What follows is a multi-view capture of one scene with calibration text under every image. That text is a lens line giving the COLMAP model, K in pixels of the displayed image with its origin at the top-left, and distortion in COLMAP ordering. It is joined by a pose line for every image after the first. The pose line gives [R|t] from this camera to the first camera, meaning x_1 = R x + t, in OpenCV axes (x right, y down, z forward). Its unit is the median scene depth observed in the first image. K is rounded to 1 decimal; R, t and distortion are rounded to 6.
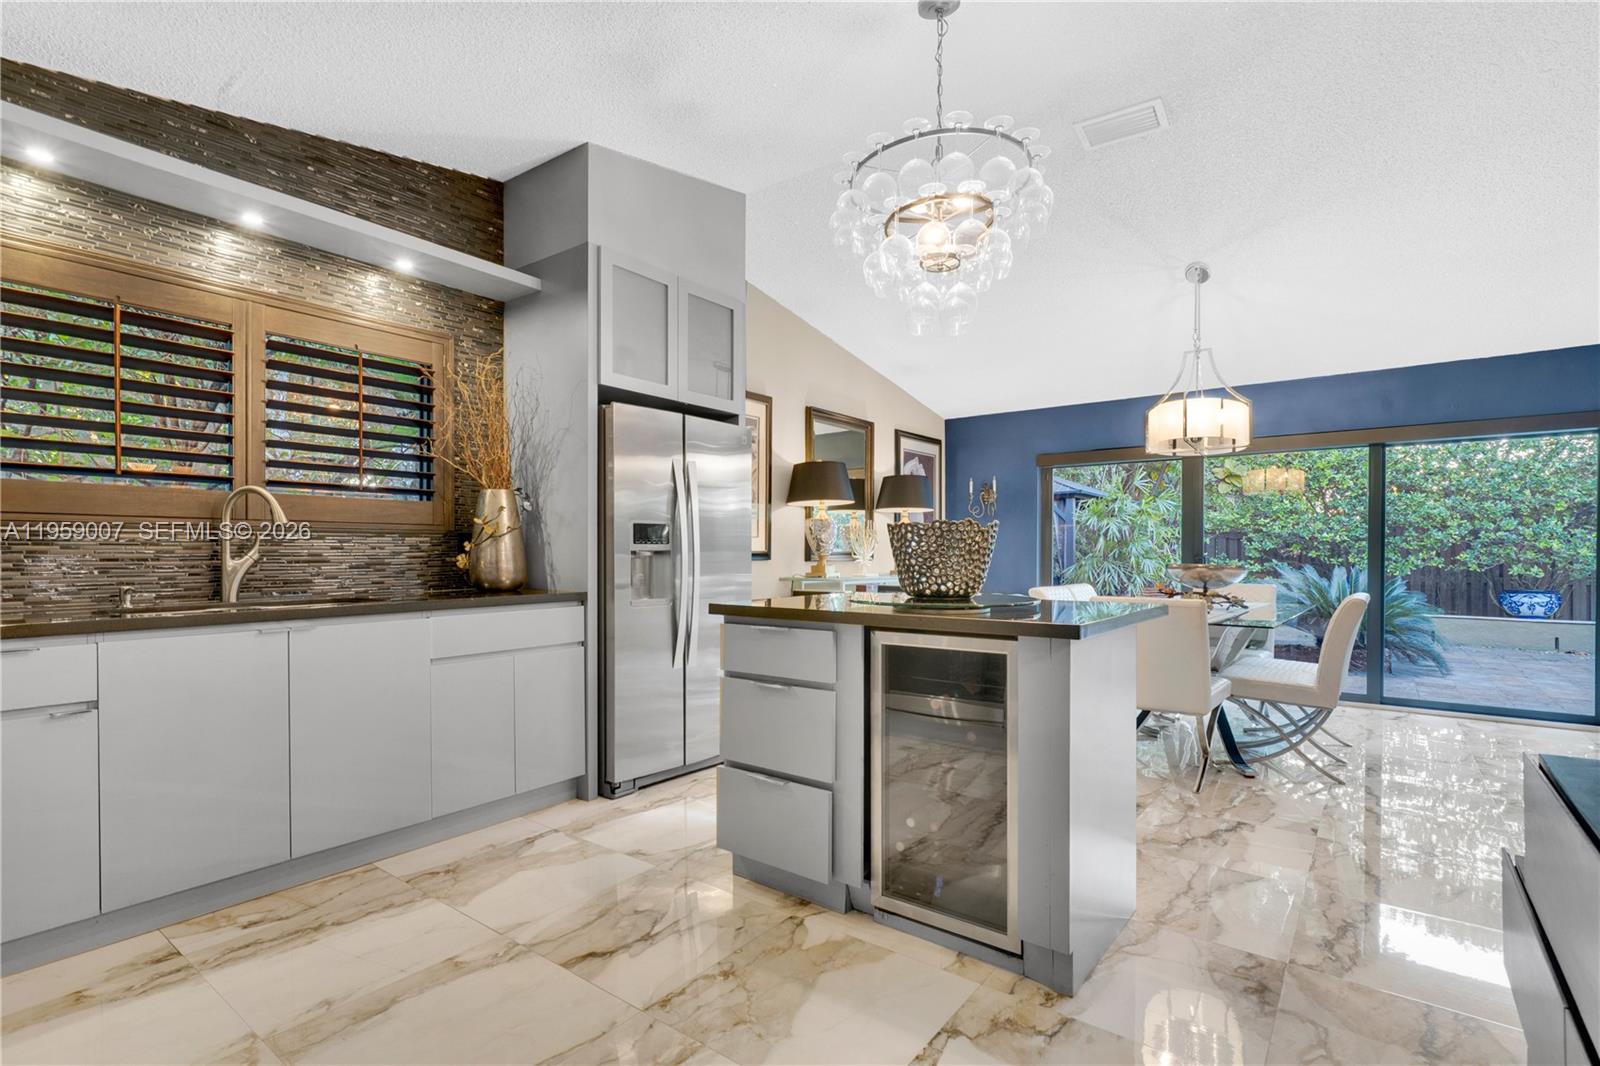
lens RADIAL K [[765.4, 0, 787.5], [0, 765.4, 556.6], [0, 0, 1]] dist [0.004984, -0.001094]
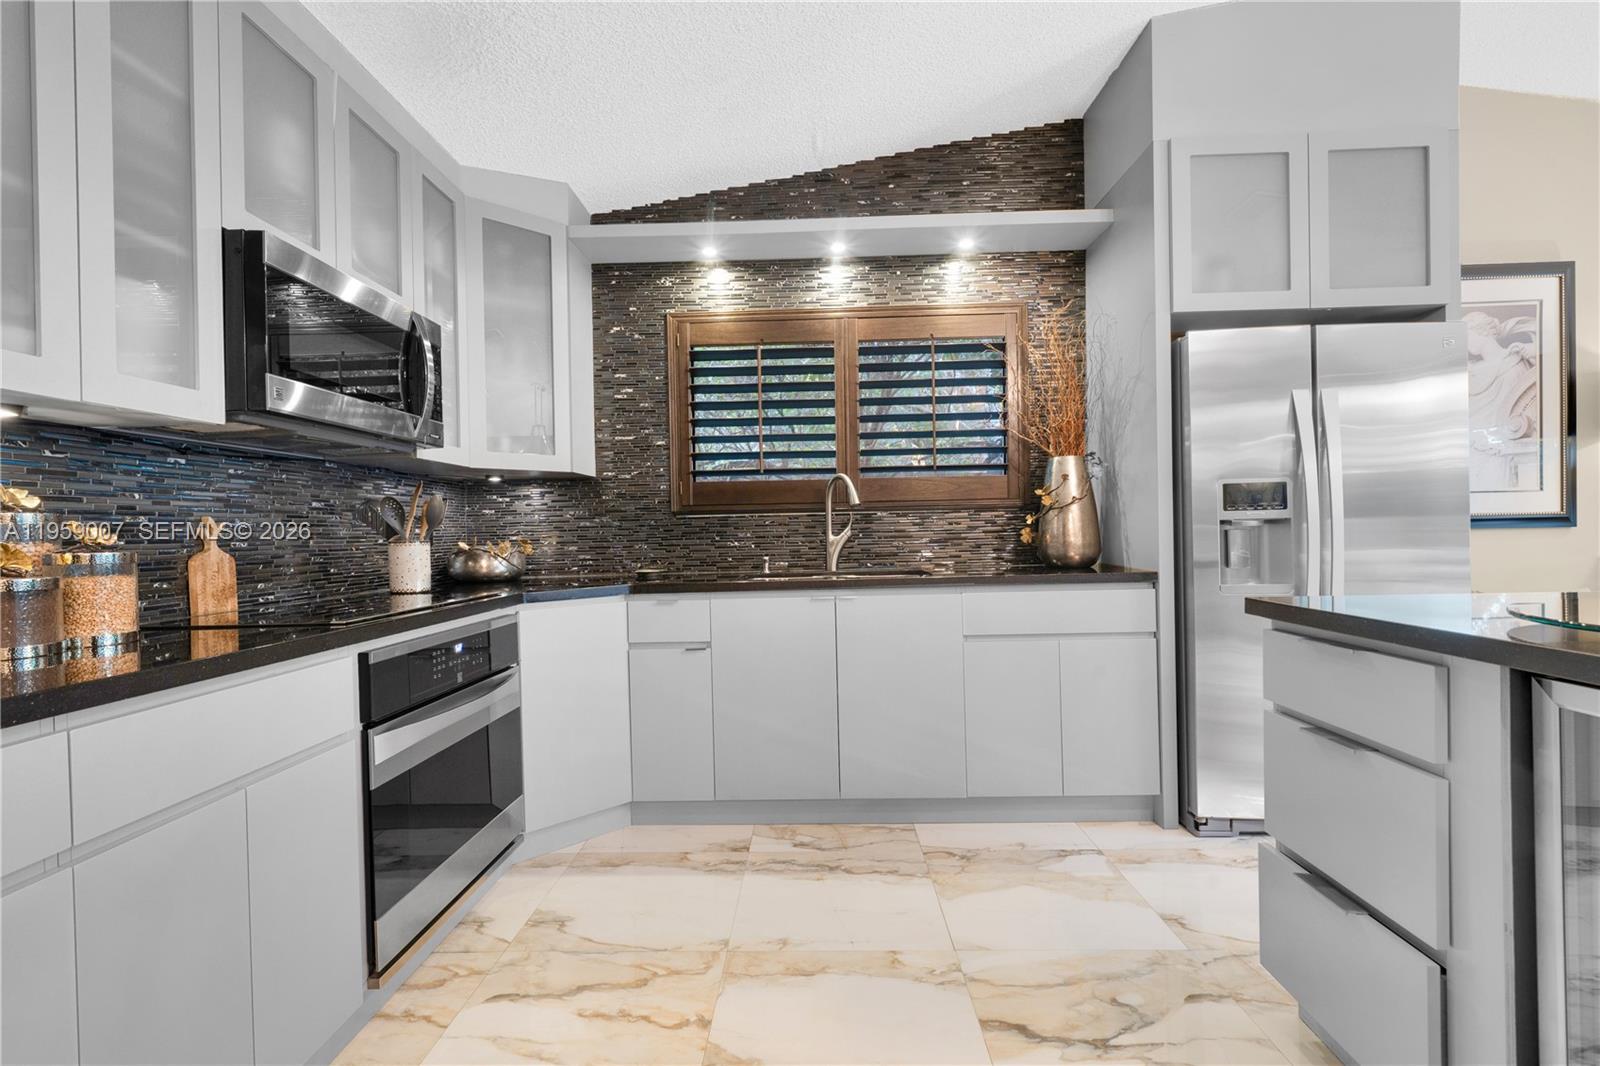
lens RADIAL K [[733.3, 0, 793.4], [0, 733.3, 533.7], [0, 0, 1]] dist [0.002839, -0.000578]
pose [[0.580084, -0.006873, -0.814527, 0.160899], [0.015942, 0.999869, 0.002917, -0.003385], [0.814400, -0.014677, 0.580118, 0.248281]]
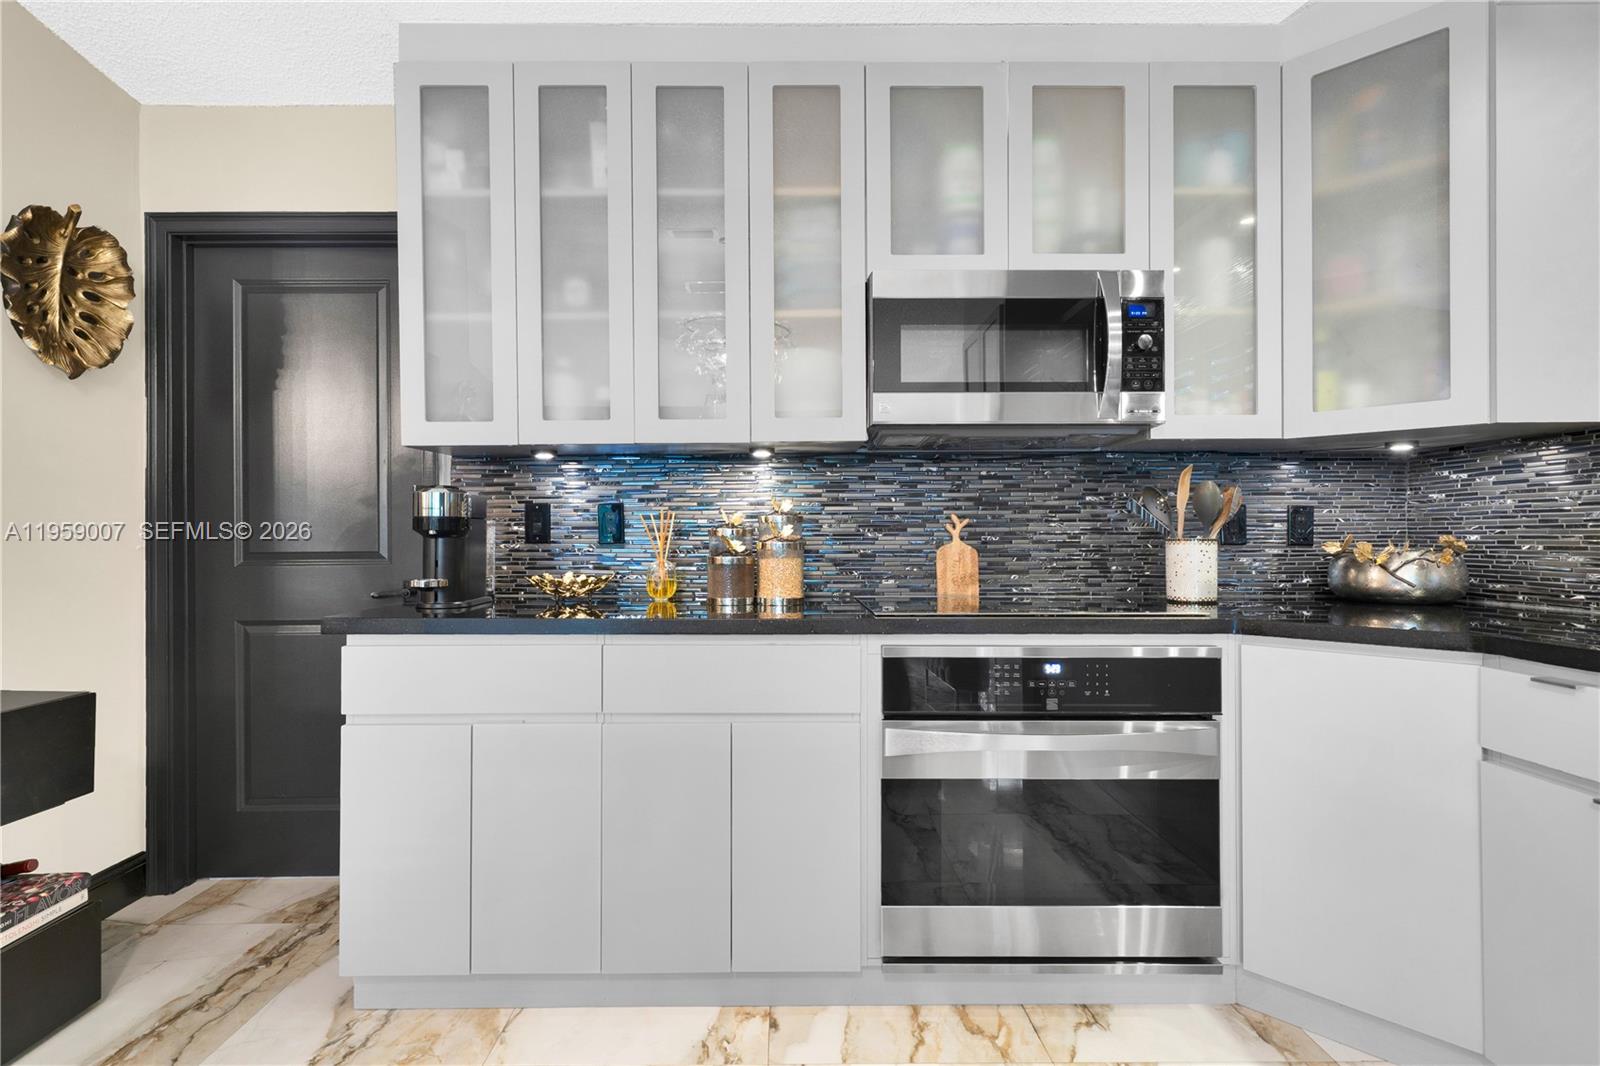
lens RADIAL K [[749.9, 0, 776.5], [0, 749.9, 529.7], [0, 0, 1]] dist [0.002997, 0.000434]
pose [[-0.794590, -0.000196, -0.607146, -0.040099], [0.001532, 0.999996, -0.002329, -0.006942], [0.607144, -0.002781, -0.794587, 0.695900]]
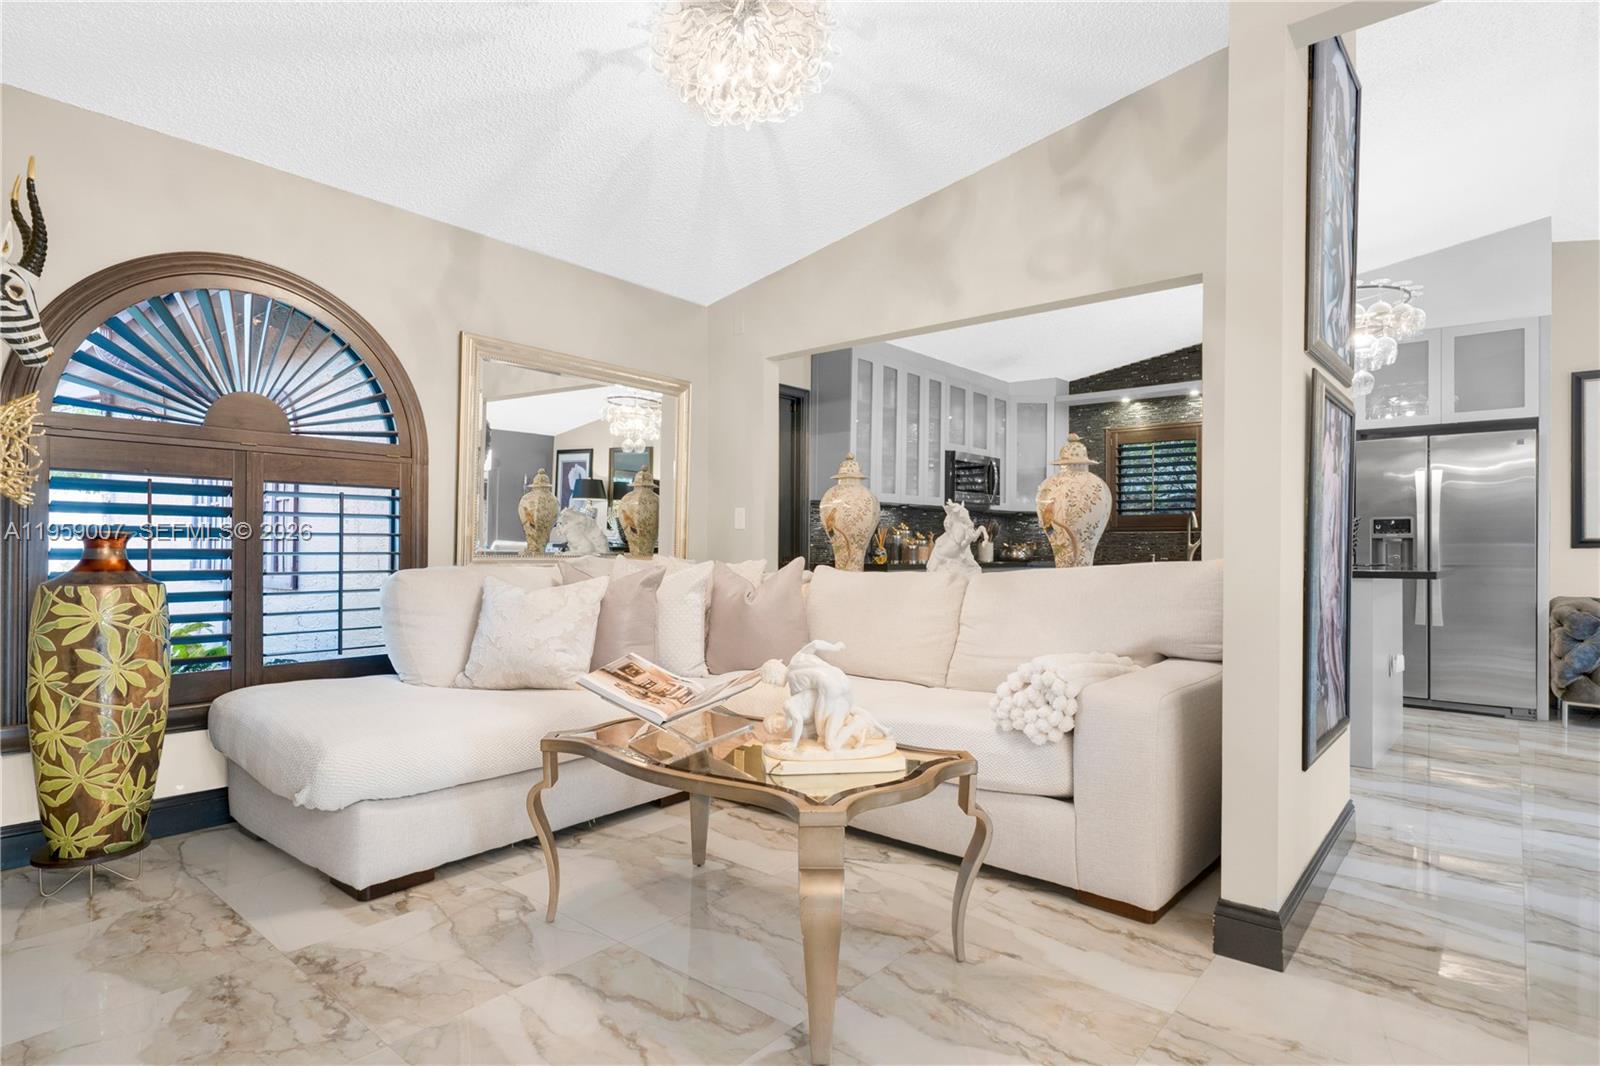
lens RADIAL K [[844.0, 0, 785.6], [0, 844.0, 548.7], [0, 0, 1]] dist [-0.007123, 0.005637]
pose [[-0.045903, -0.000691, -0.998946, 1.622702], [-0.007151, 0.999974, -0.000363, 0.024795], [0.998920, 0.007127, -0.045907, -0.075870]]
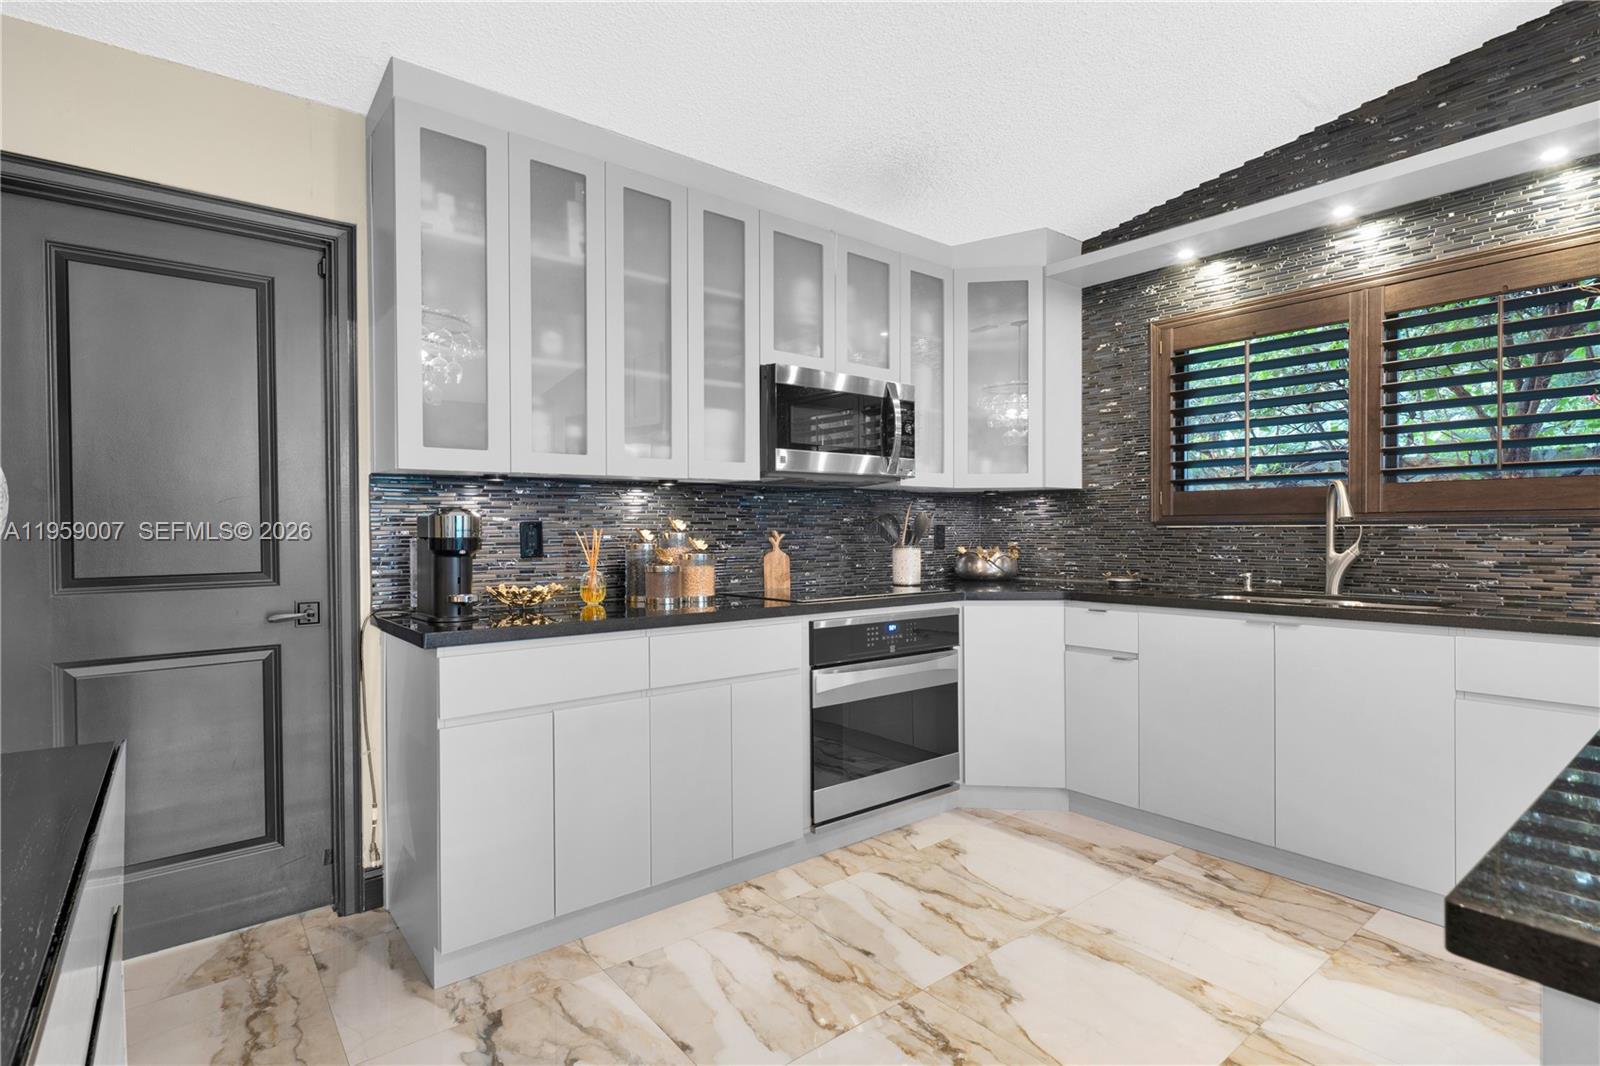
lens RADIAL K [[794.9, 0, 786.4], [0, 794.9, 532.5], [0, 0, 1]] dist [0.013748, -0.004687]
pose [[-0.247204, 0.007240, -0.968936, 0.434941], [0.001617, 0.999974, 0.007060, -0.028841], [0.968962, 0.000179, -0.247209, 0.495895]]
